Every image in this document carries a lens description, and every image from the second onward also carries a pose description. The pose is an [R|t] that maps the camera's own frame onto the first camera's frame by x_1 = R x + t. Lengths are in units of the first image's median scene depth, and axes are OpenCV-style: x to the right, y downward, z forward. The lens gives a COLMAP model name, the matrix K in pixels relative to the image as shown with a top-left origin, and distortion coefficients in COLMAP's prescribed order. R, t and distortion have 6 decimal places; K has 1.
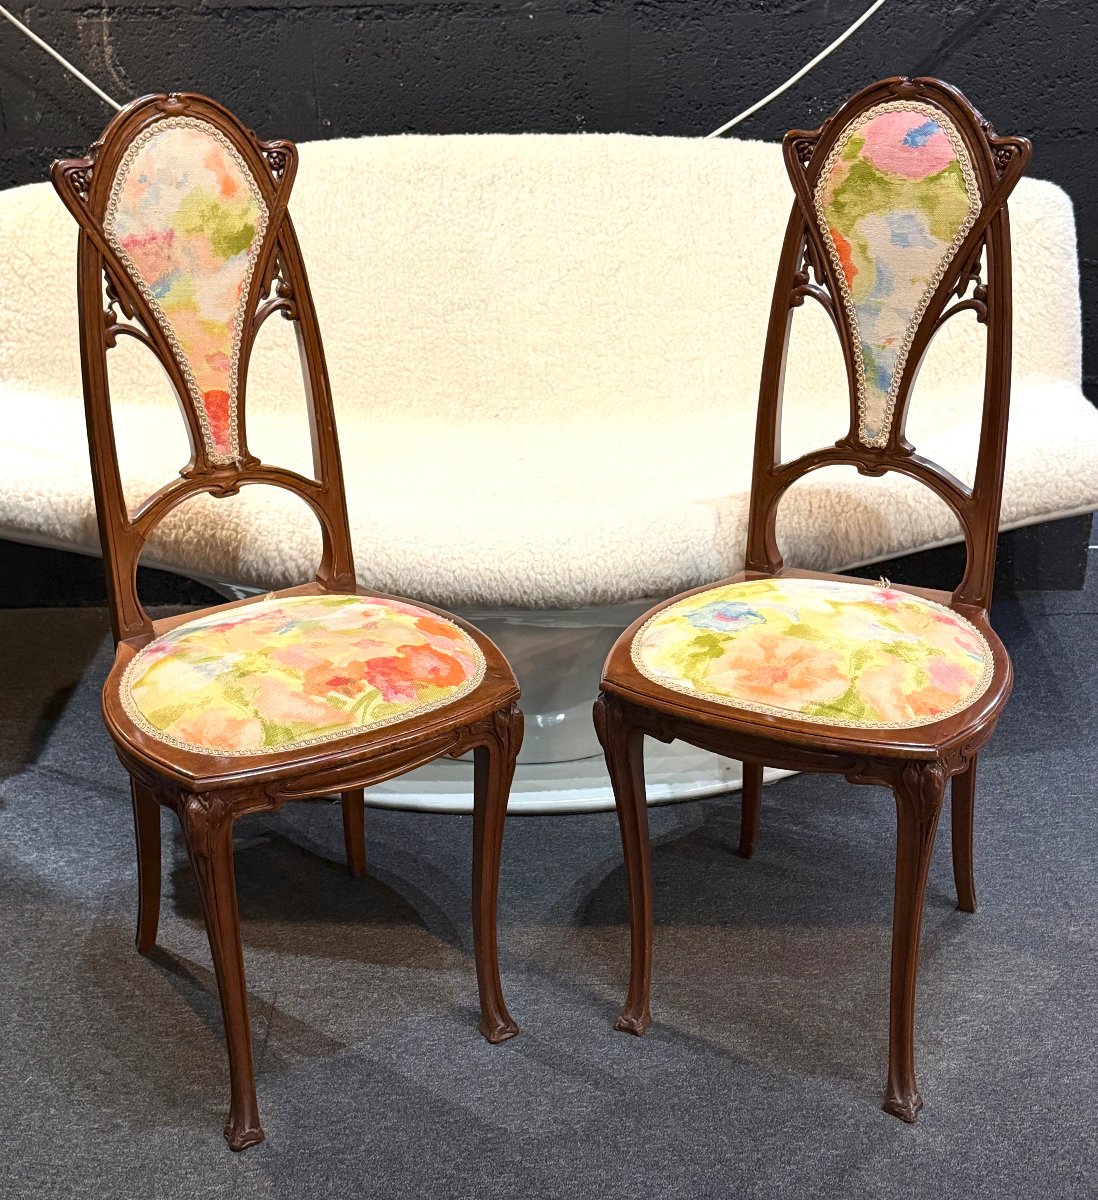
lens RADIAL K [[1448.3, 0, 551.9], [0, 1448.3, 578.6], [0, 0, 1]] dist [0.122068, -0.006371]
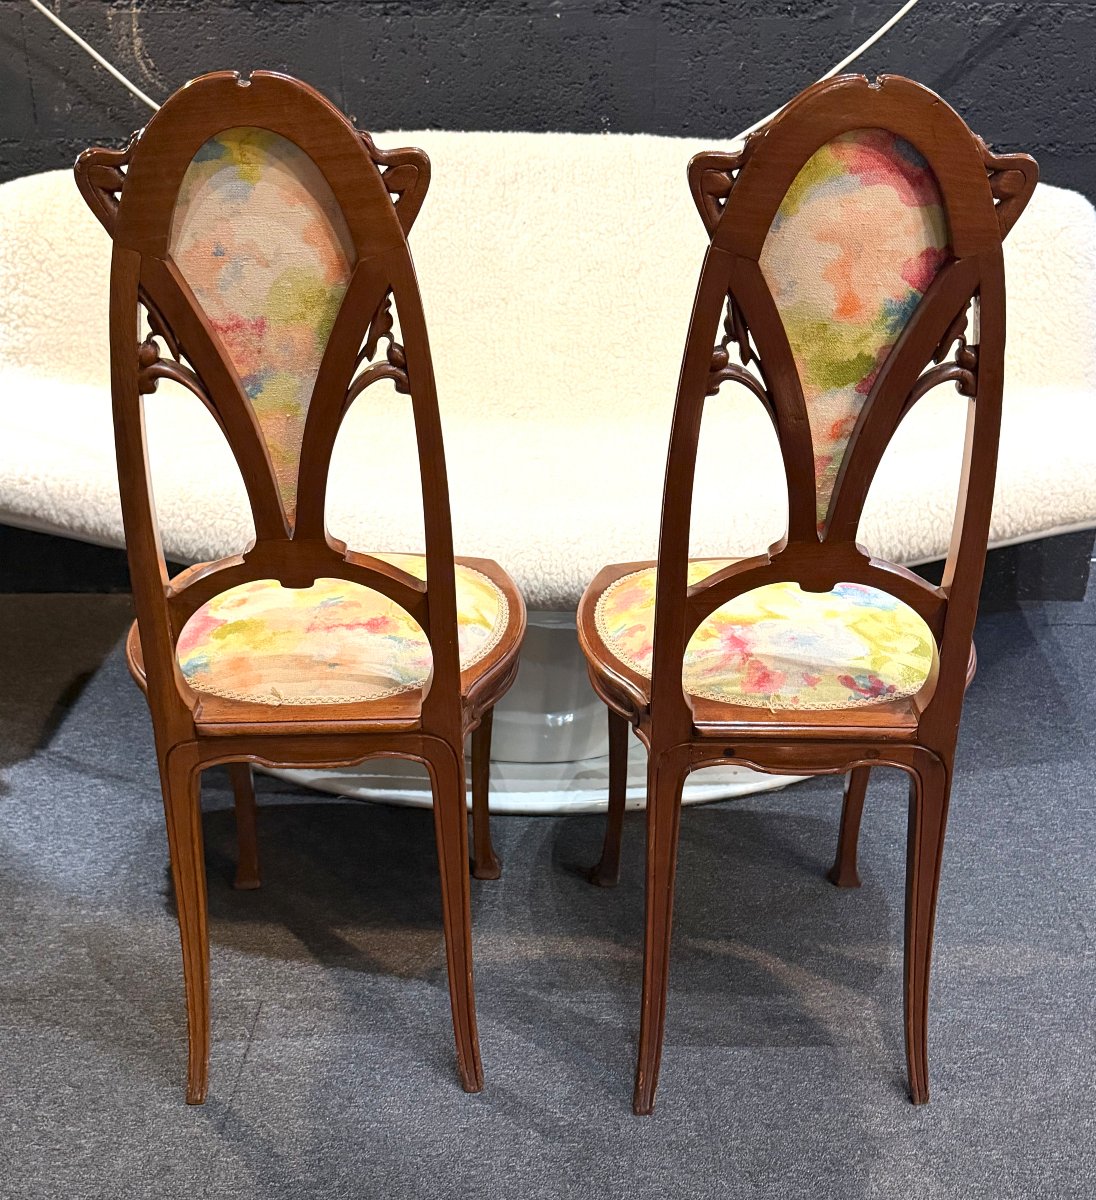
lens RADIAL K [[1305.0, 0, 565.8], [0, 1305.0, 596.9], [0, 0, 1]] dist [0.132469, -0.163501]
pose [[0.999657, 0.025144, -0.007290, 0.009657], [-0.025028, 0.999565, 0.015571, -0.001372], [0.007678, -0.015384, 0.999852, 0.116386]]
